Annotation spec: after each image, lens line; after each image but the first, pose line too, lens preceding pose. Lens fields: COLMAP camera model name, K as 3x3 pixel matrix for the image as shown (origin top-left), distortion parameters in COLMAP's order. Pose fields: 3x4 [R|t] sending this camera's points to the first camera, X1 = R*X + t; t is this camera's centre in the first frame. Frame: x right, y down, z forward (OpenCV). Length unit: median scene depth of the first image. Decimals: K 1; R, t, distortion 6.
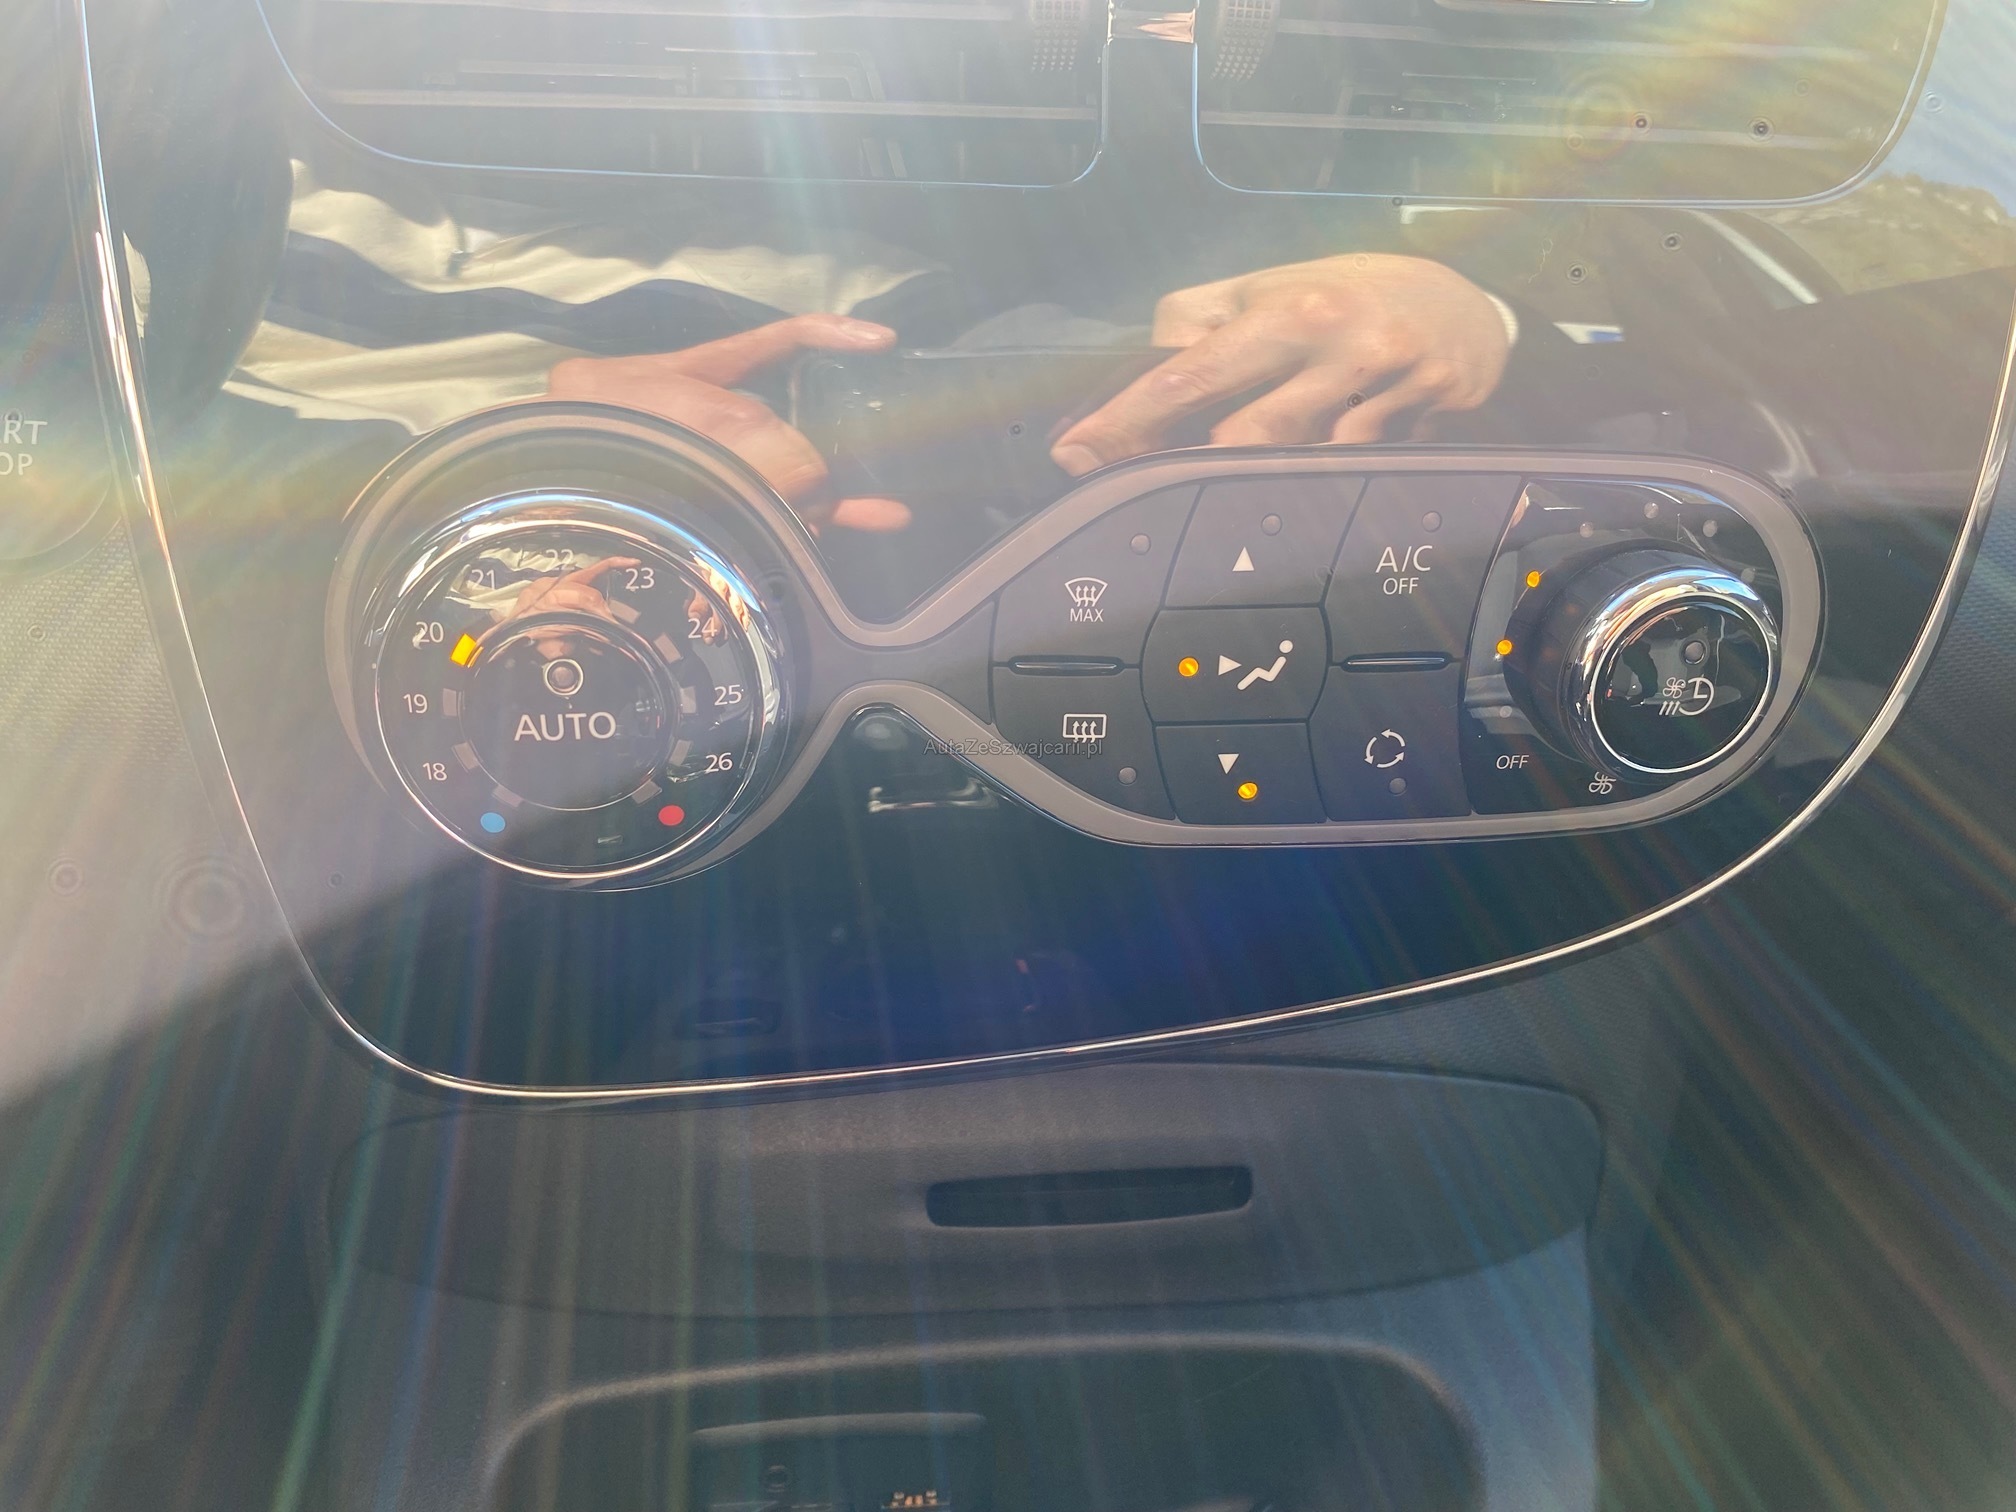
lens RADIAL K [[1574.5, 0, 1033.5], [0, 1574.5, 761.2], [0, 0, 1]] dist [0.007516, 0.002311]
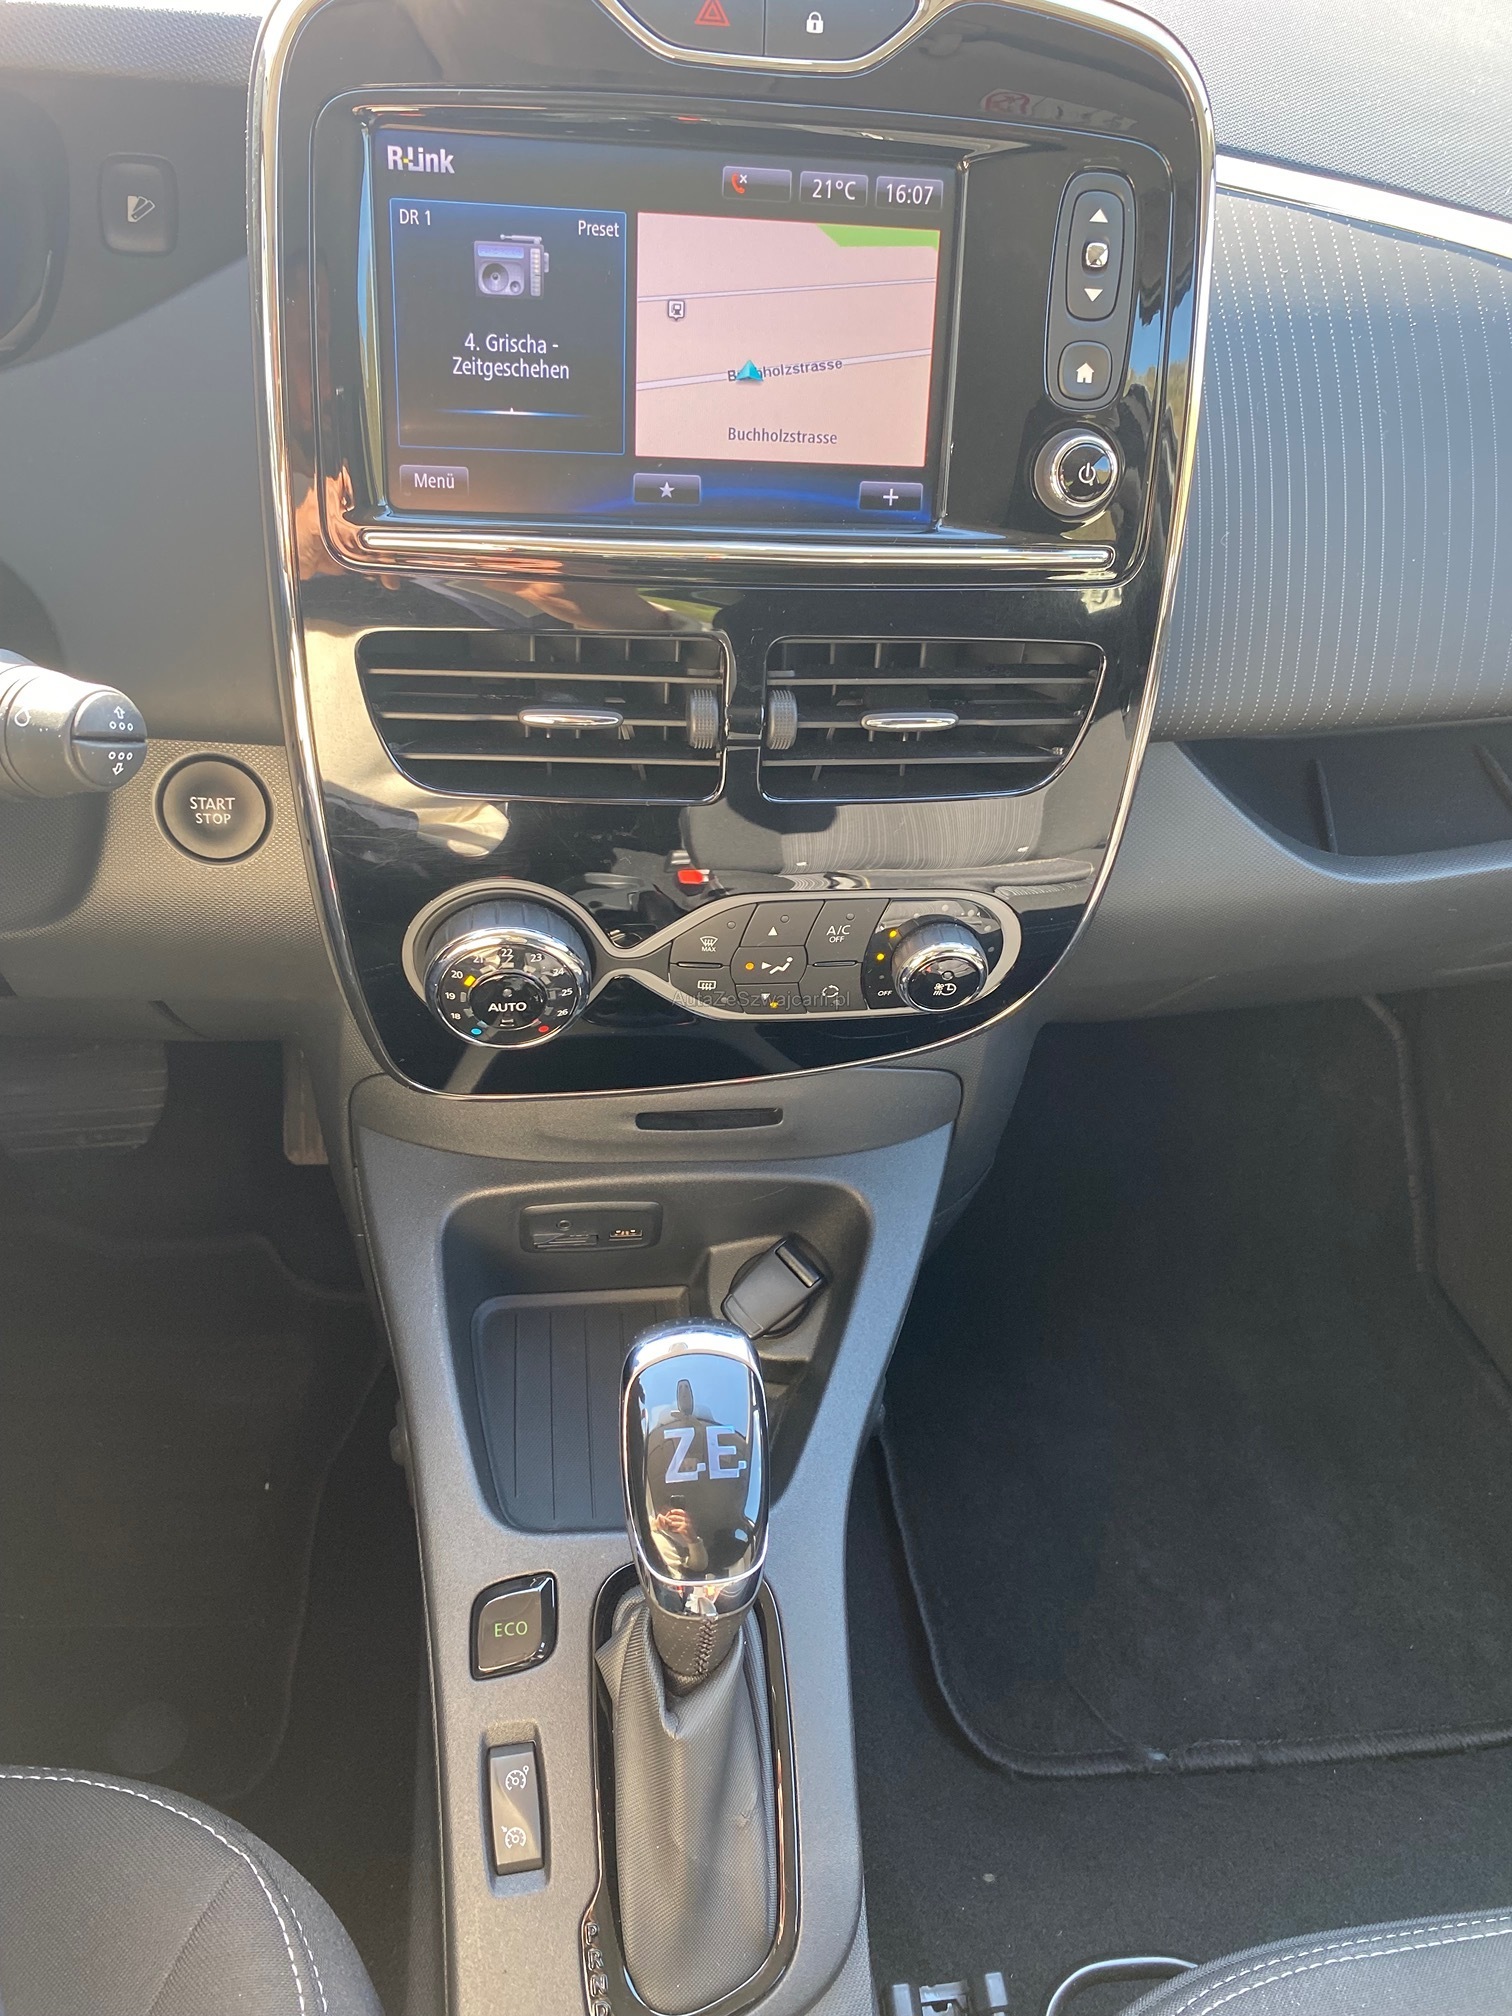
lens RADIAL K [[1519.7, 0, 756.0], [0, 1519.7, 1008.0], [0, 0, 1]] dist [-0.048223, 0.050385]
pose [[0.998706, 0.029778, 0.041238, 0.012245], [-0.042770, 0.930447, 0.363922, -0.858670], [-0.027532, -0.365215, 0.930516, -1.229239]]
